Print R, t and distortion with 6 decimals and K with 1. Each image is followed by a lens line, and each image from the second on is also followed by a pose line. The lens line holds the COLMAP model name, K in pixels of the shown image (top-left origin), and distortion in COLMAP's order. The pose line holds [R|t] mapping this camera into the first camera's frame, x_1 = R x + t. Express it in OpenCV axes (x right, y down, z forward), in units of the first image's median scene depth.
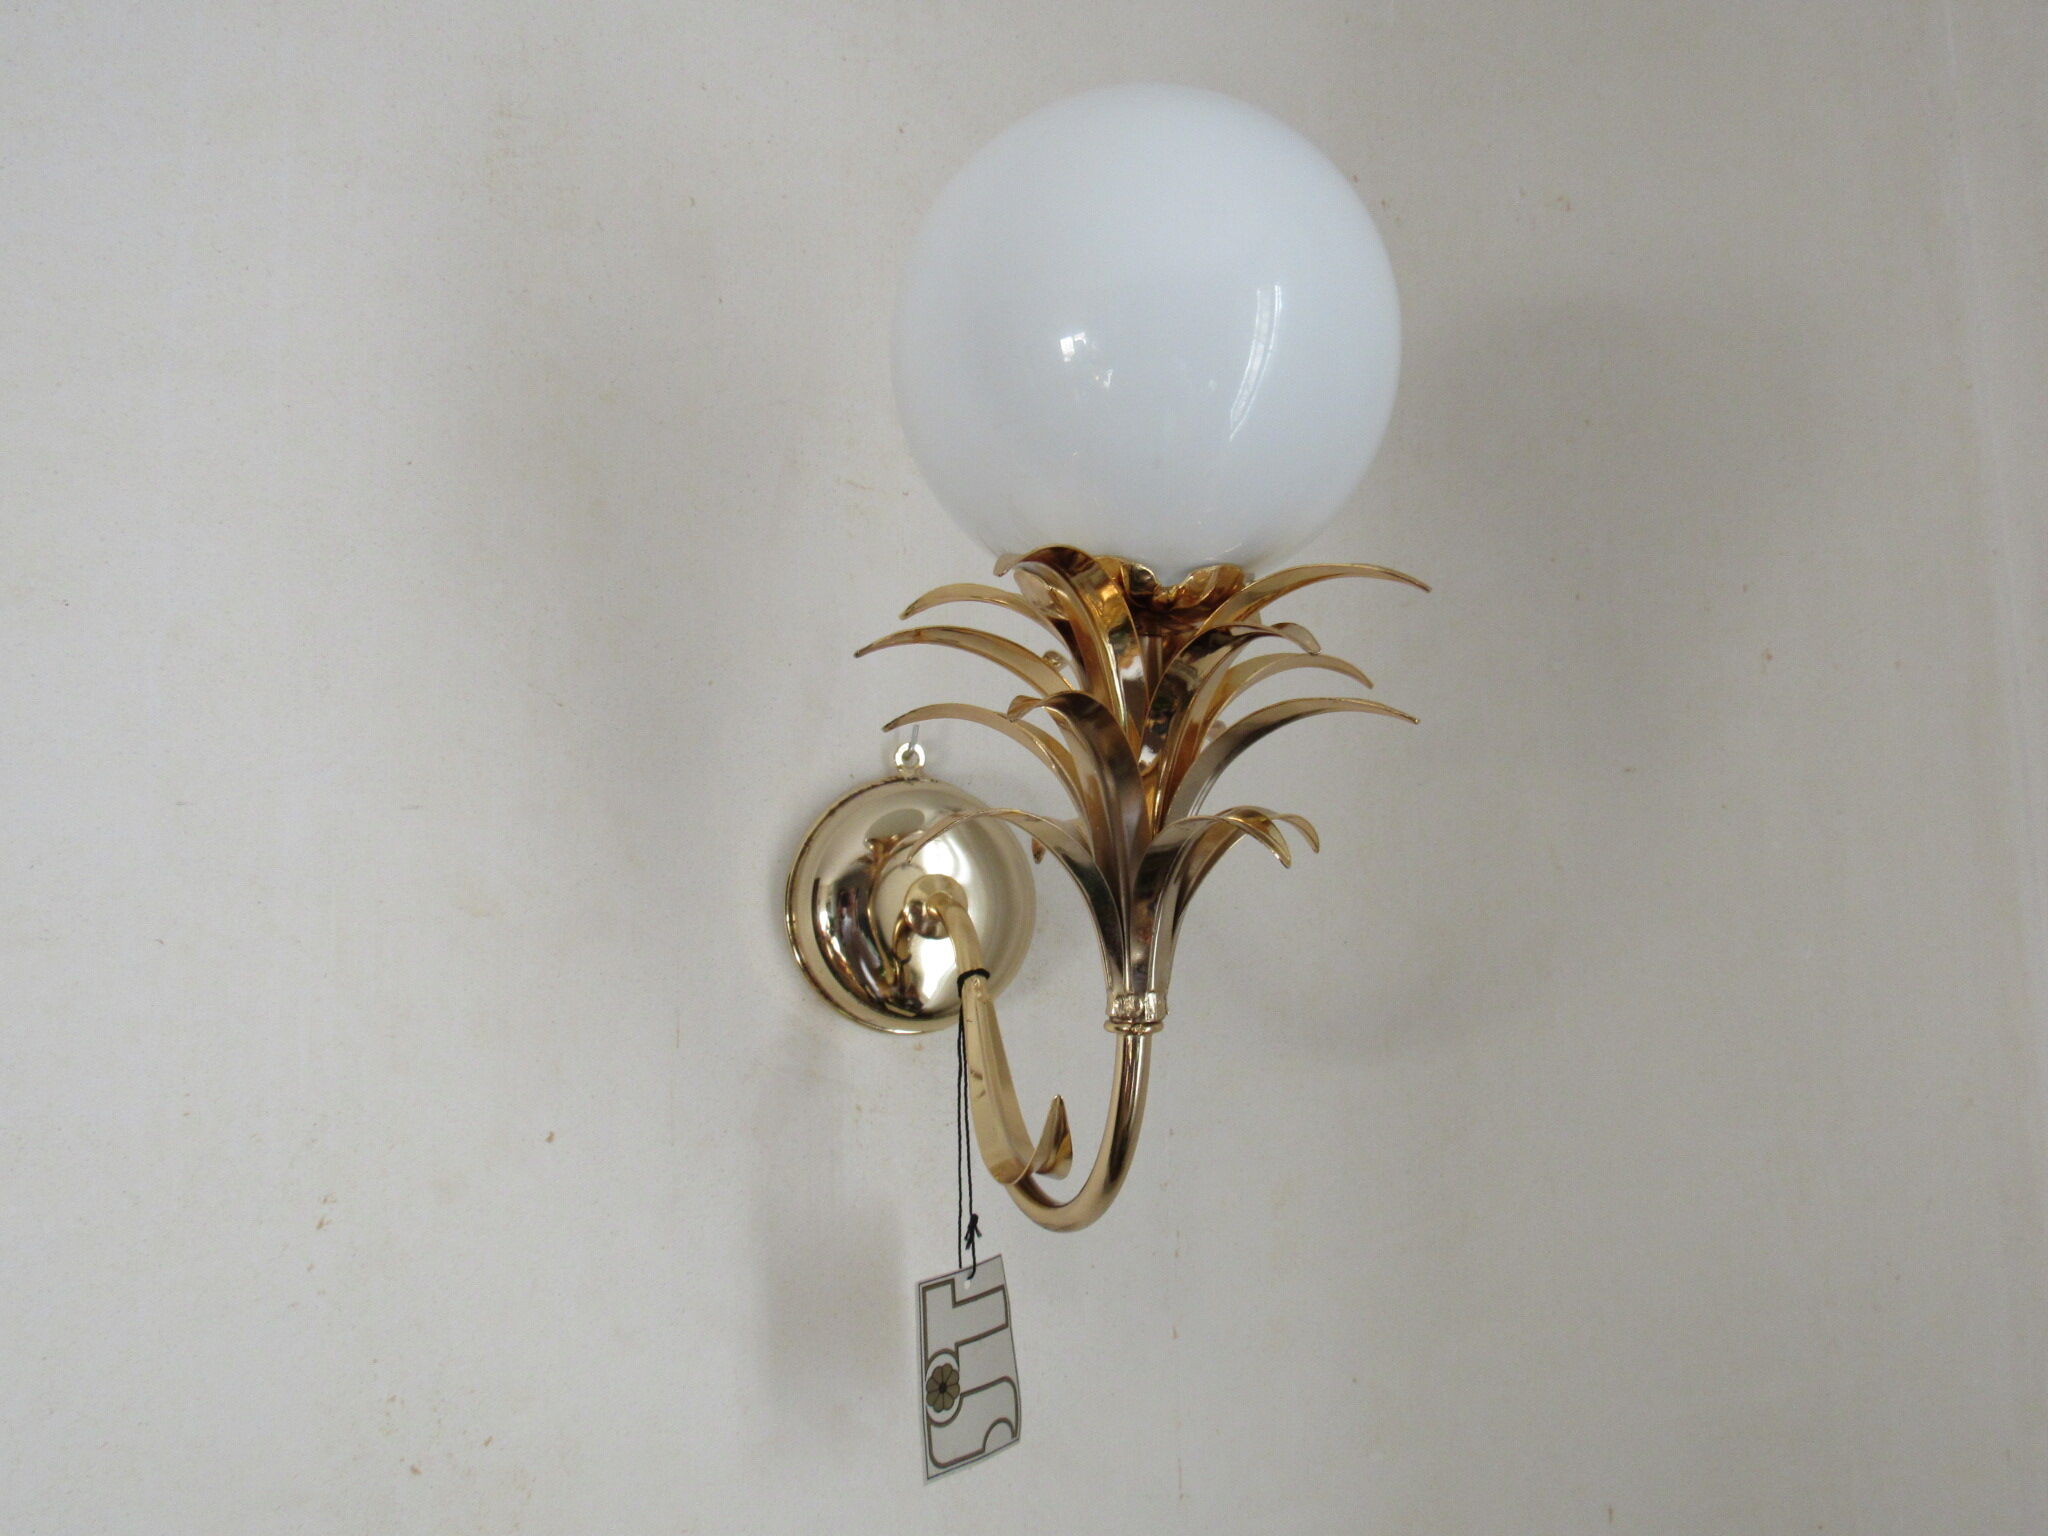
lens RADIAL K [[1670.4, 0, 1024.0], [0, 1670.4, 768.0], [0, 0, 1]] dist [-0.046555, 0.008026]
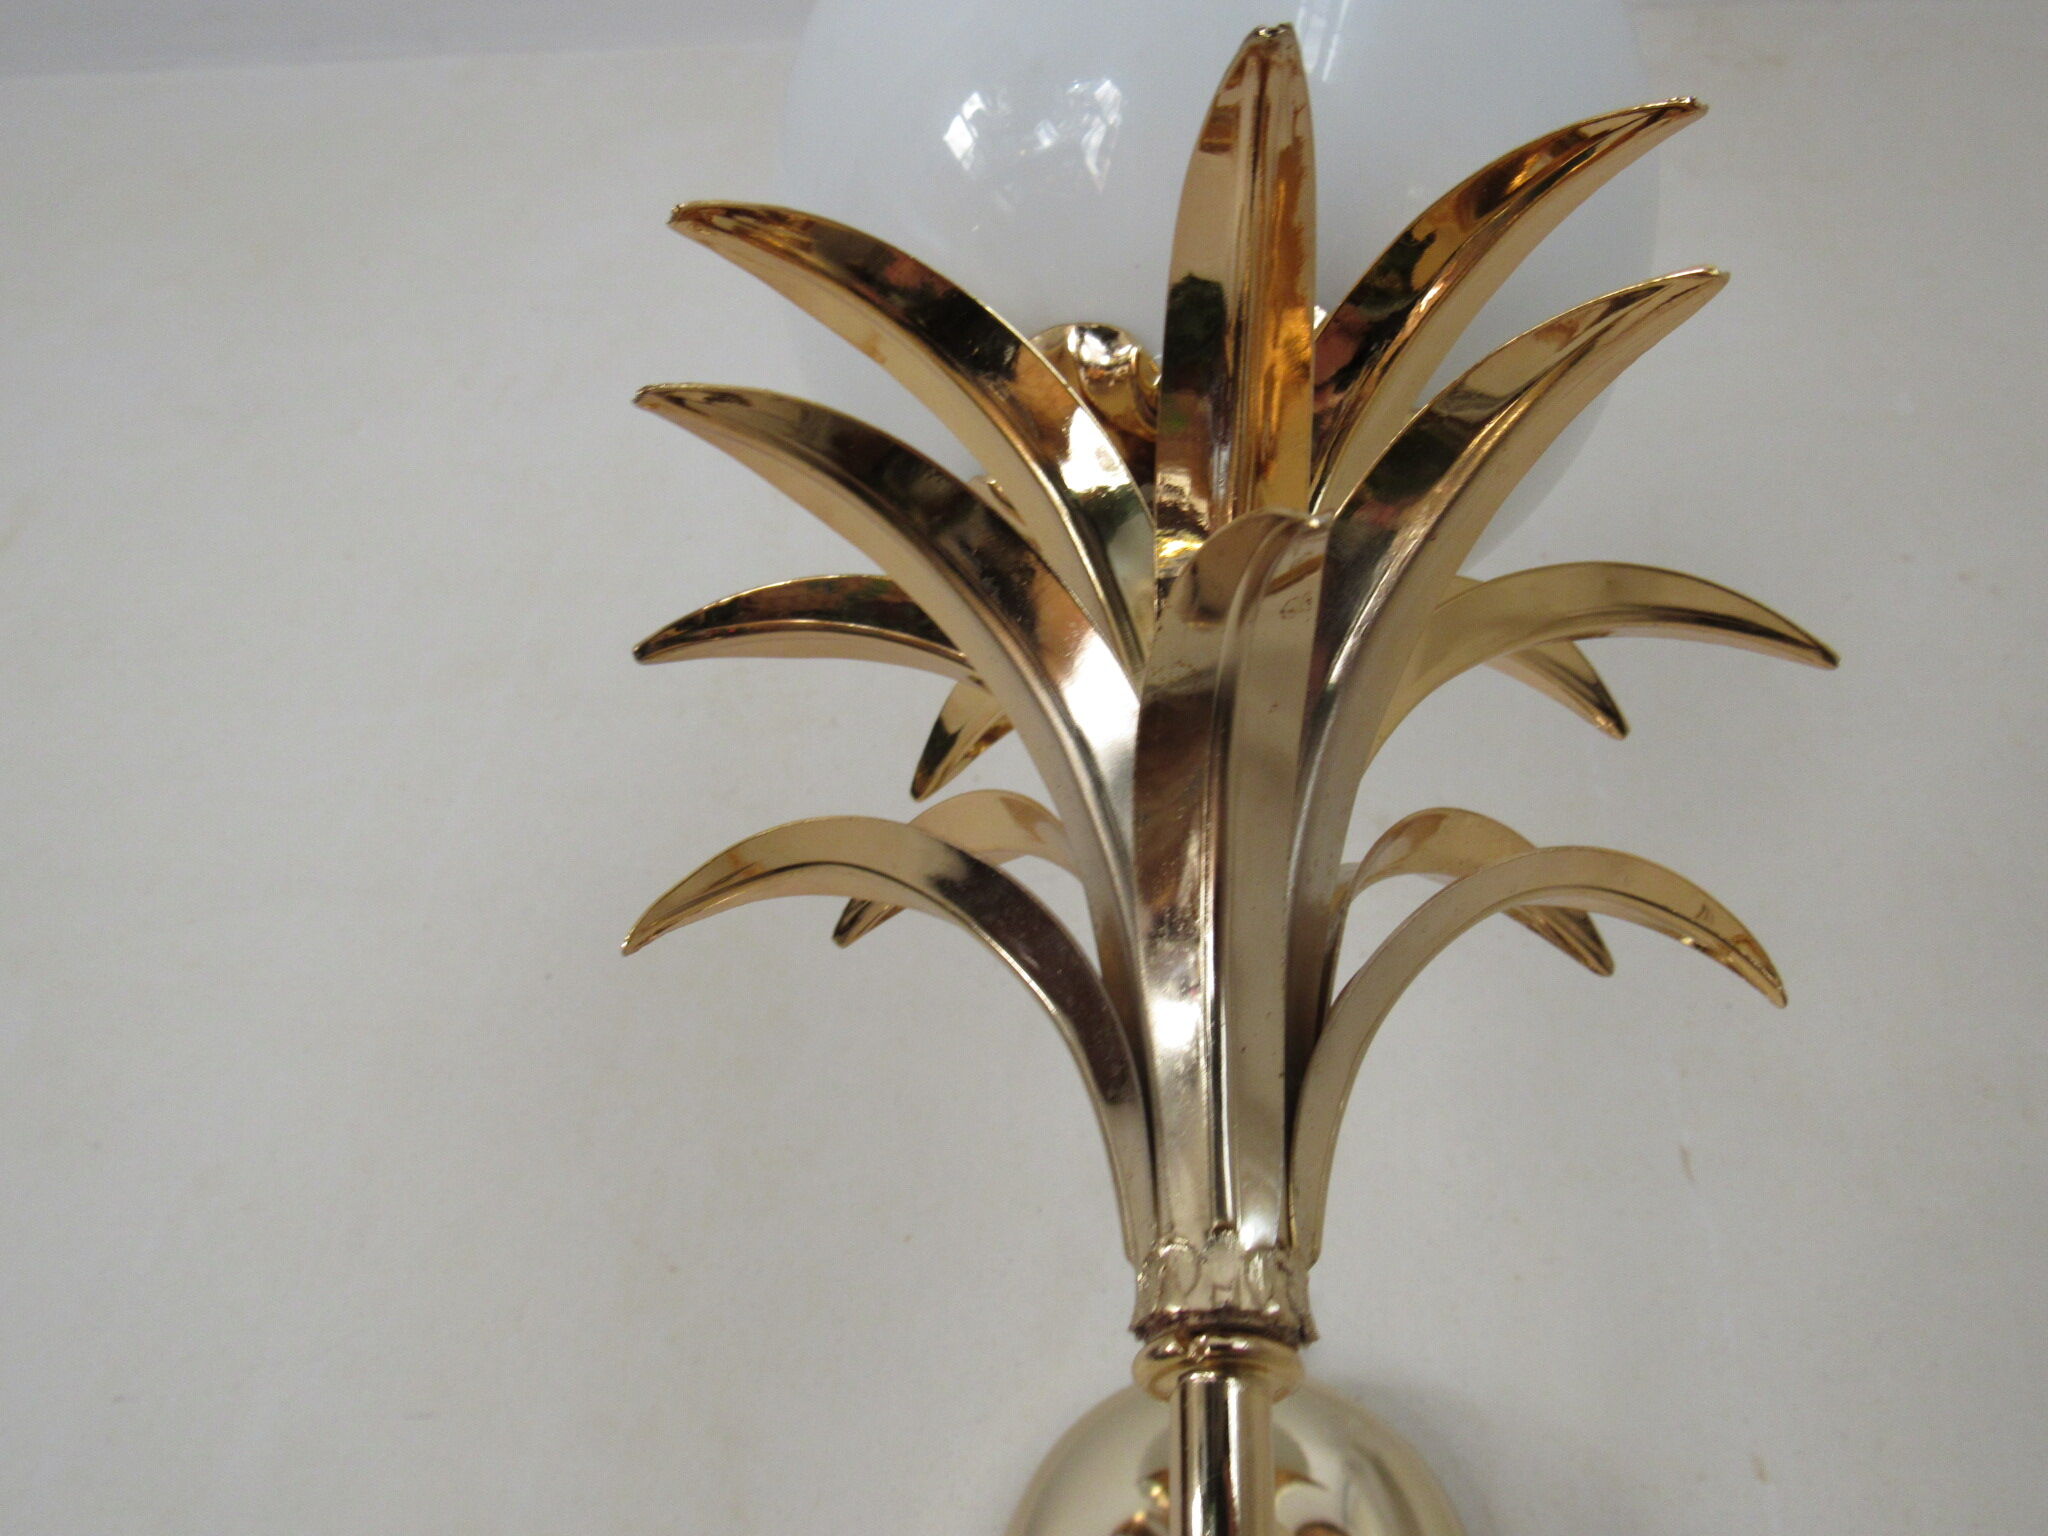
lens RADIAL K [[1681.6, 0, 1024.0], [0, 1681.6, 768.0], [0, 0, 1]] dist [-0.046115, 0.015435]
pose [[0.889799, -0.250122, -0.381703, 0.155625], [-0.036087, 0.795236, -0.605225, 0.213578], [0.454924, 0.552303, 0.698574, 0.533065]]
